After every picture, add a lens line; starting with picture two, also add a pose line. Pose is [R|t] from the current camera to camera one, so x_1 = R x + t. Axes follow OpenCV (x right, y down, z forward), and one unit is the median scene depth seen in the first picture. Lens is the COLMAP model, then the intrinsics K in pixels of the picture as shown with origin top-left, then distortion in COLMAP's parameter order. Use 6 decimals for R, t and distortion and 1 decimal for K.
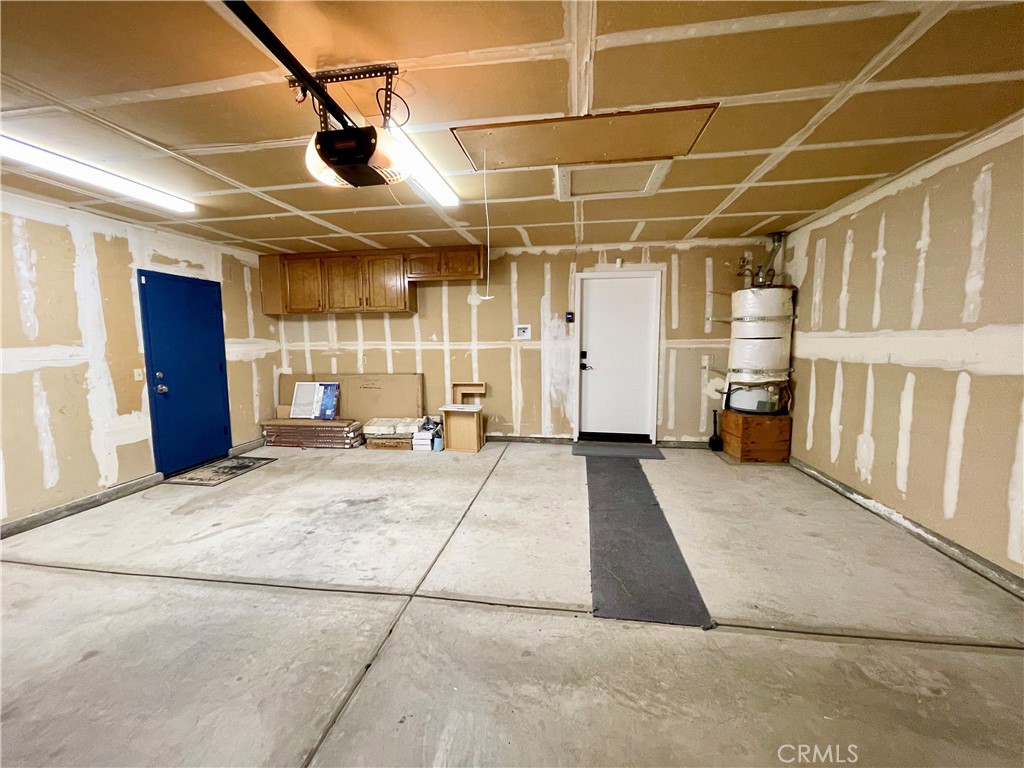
lens RADIAL K [[416.1, 0, 510.5], [0, 416.1, 380.7], [0, 0, 1]] dist [0.000162, -0.000065]
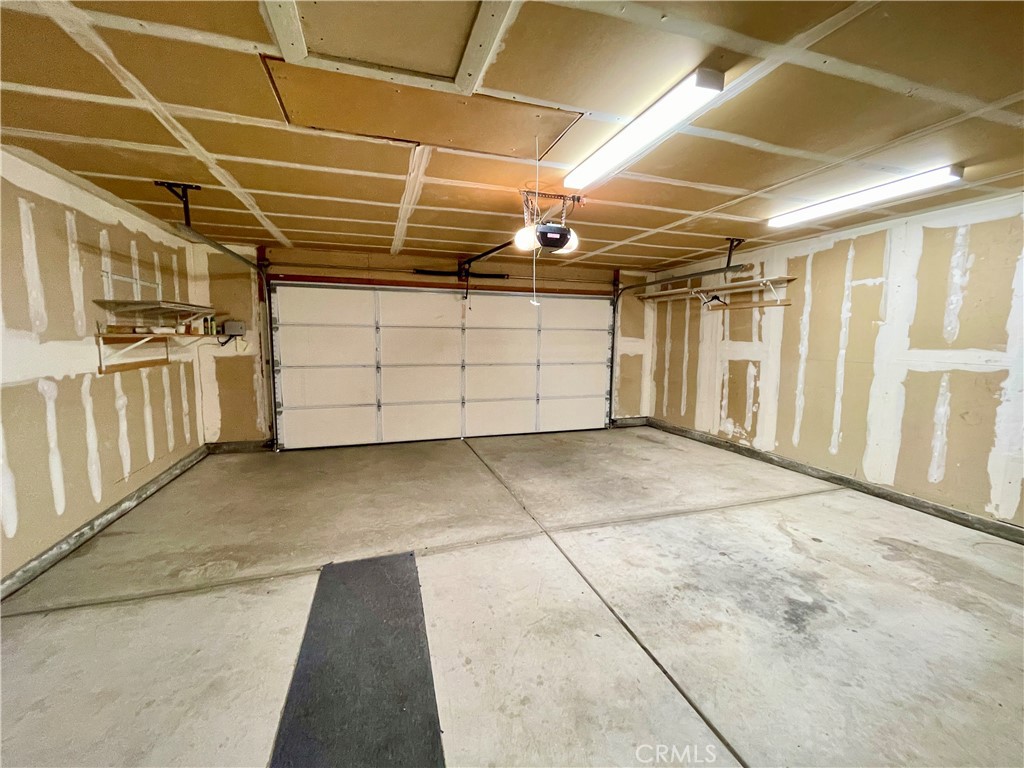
lens RADIAL K [[416.1, 0, 508.7], [0, 416.1, 379.9], [0, 0, 1]] dist [0.000162, -0.000065]
pose [[-0.893968, 0.056135, -0.444601, 0.327922], [-0.039252, 0.978502, 0.202469, -0.179032], [0.446408, 0.198452, -0.872546, 1.465246]]
